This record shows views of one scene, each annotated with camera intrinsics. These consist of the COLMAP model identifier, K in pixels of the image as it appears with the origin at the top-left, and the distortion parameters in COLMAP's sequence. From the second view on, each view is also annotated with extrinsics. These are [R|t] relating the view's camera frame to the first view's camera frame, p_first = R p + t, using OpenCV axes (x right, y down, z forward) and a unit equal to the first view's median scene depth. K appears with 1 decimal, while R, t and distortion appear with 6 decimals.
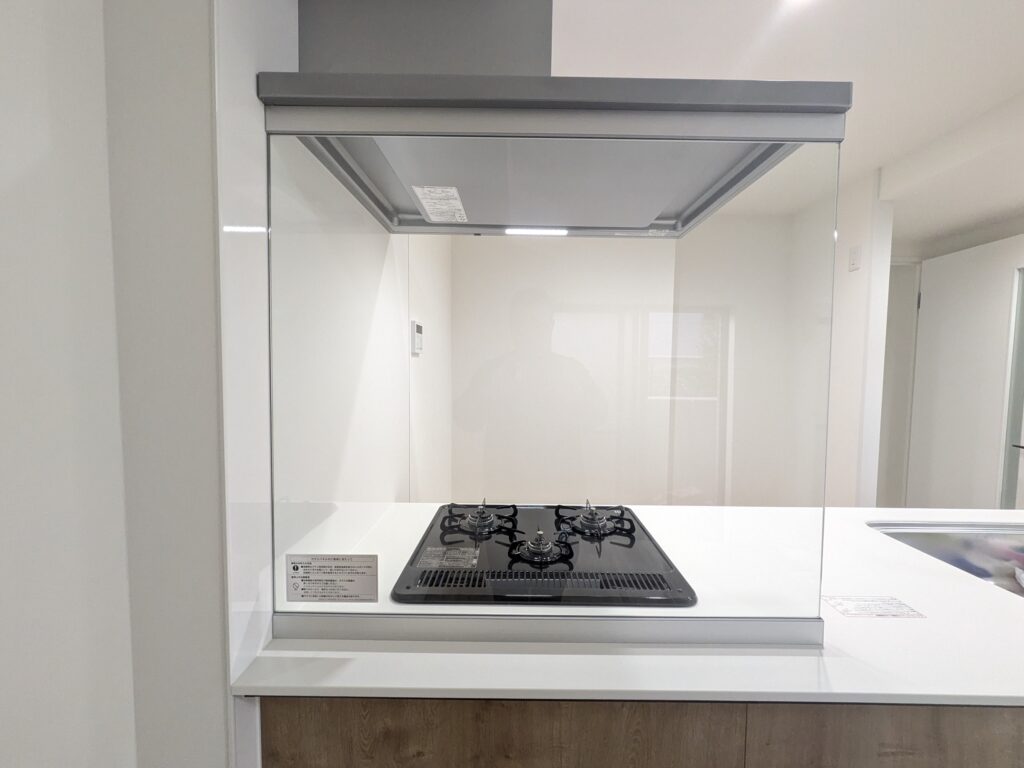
lens RADIAL K [[402.9, 0, 516.3], [0, 402.9, 385.9], [0, 0, 1]] dist [-0.001687, 0.000016]
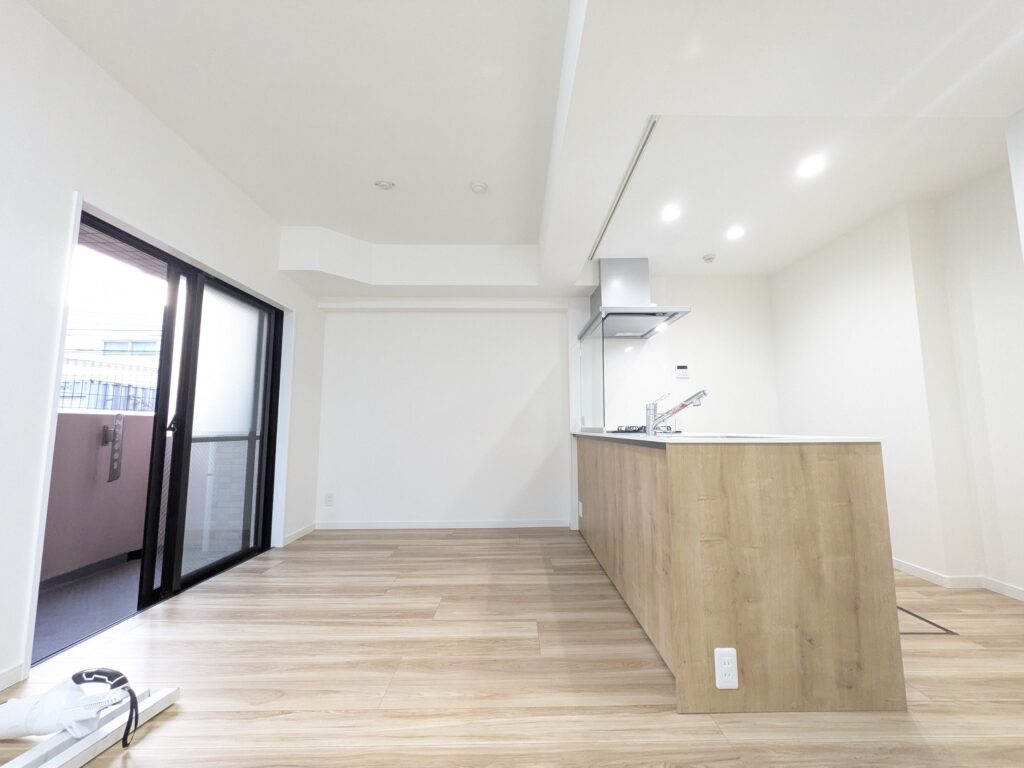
lens RADIAL K [[404.7, 0, 517.7], [0, 404.7, 385.2], [0, 0, 1]] dist [-0.000132, 0.000392]
pose [[0.018329, -0.114750, -0.993225, 4.894346], [-0.050388, 0.992024, -0.115541, 0.670656], [0.998562, 0.052165, 0.012401, 0.036499]]
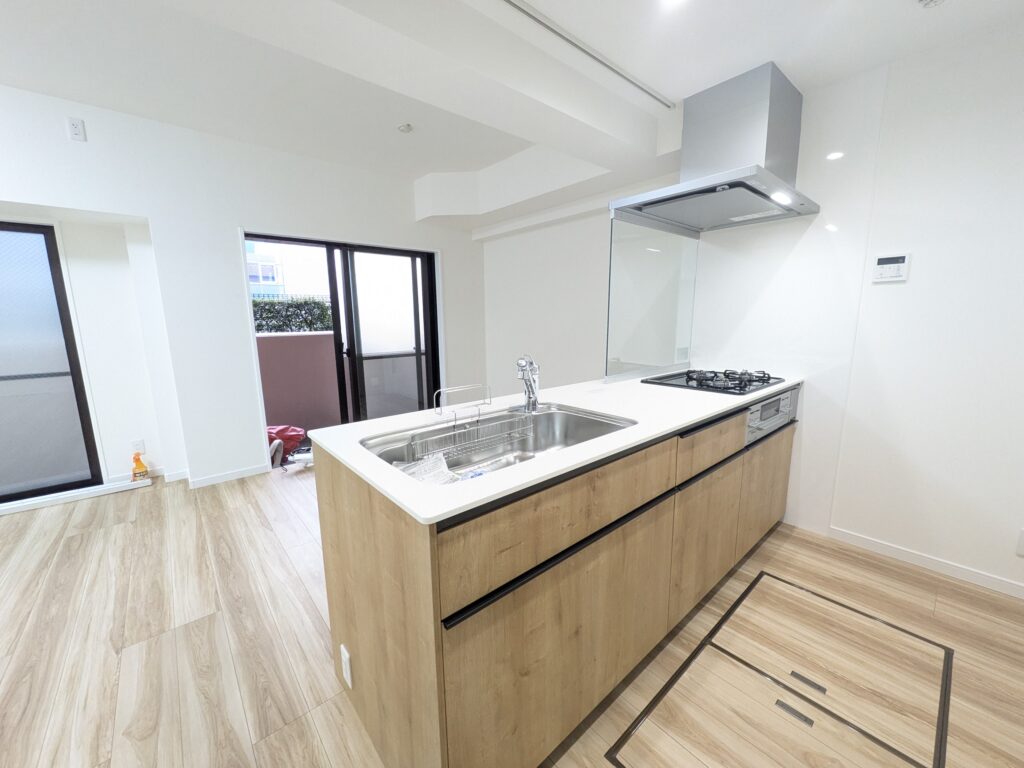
lens RADIAL K [[404.7, 0, 517.7], [0, 404.7, 385.2], [0, 0, 1]] dist [-0.000132, 0.000392]
pose [[-0.746949, 0.108182, -0.656021, 3.331784], [-0.033984, 0.979173, 0.200166, 0.046736], [0.664012, 0.171808, -0.727716, 2.818654]]
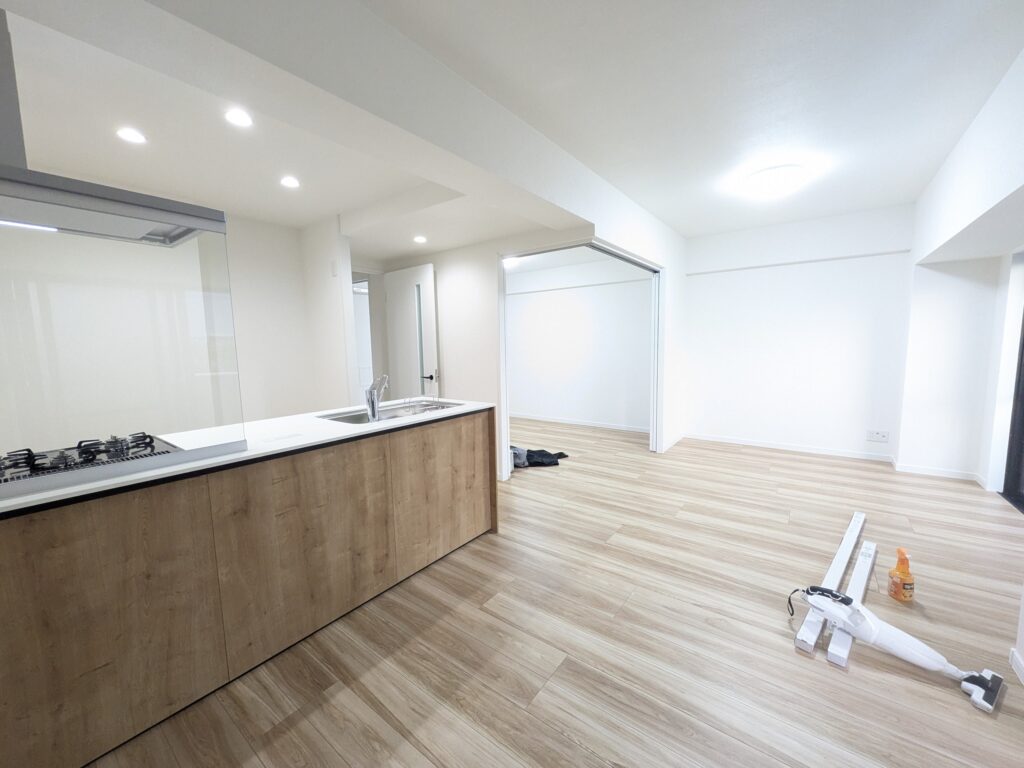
lens RADIAL K [[403.8, 0, 519.2], [0, 403.8, 385.9], [0, 0, 1]] dist [-0.002620, 0.000071]
pose [[0.591298, -0.108295, 0.799148, -0.141170], [0.068277, 0.994107, 0.084196, 0.178520], [-0.803557, 0.004779, 0.595208, -1.674569]]
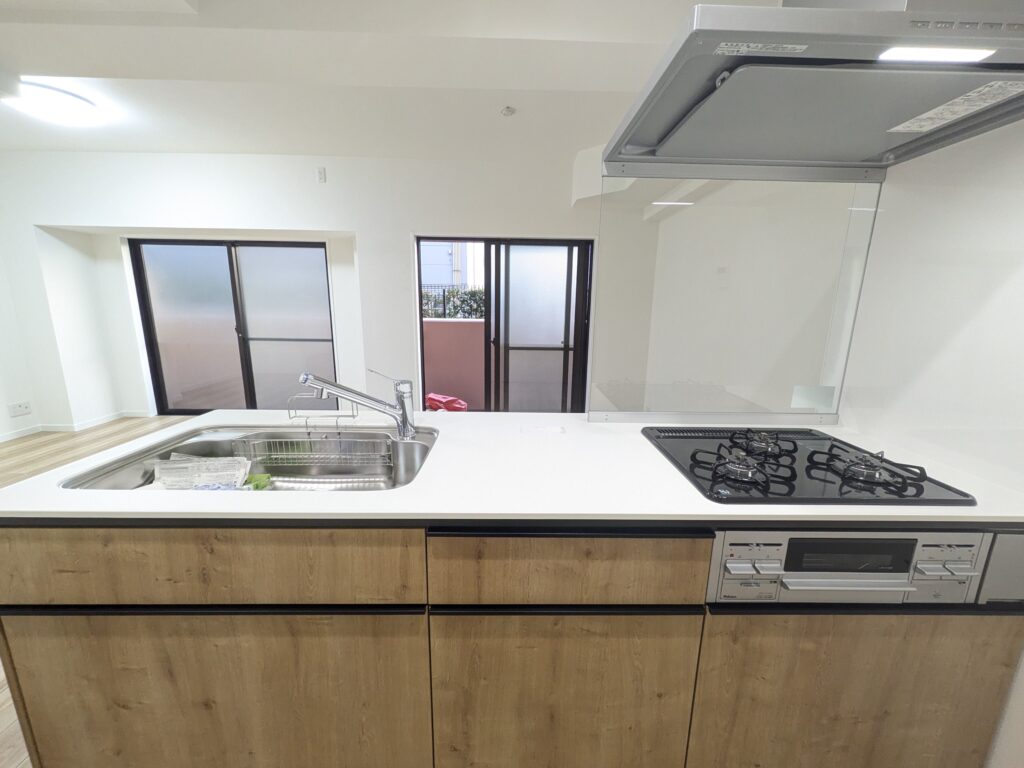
lens RADIAL K [[402.9, 0, 516.3], [0, 402.9, 385.9], [0, 0, 1]] dist [-0.001687, 0.000016]
pose [[-0.999243, -0.022521, -0.031729, 1.248625], [-0.029910, 0.966165, 0.256183, -0.091689], [0.024886, 0.256938, -0.966107, 3.028844]]
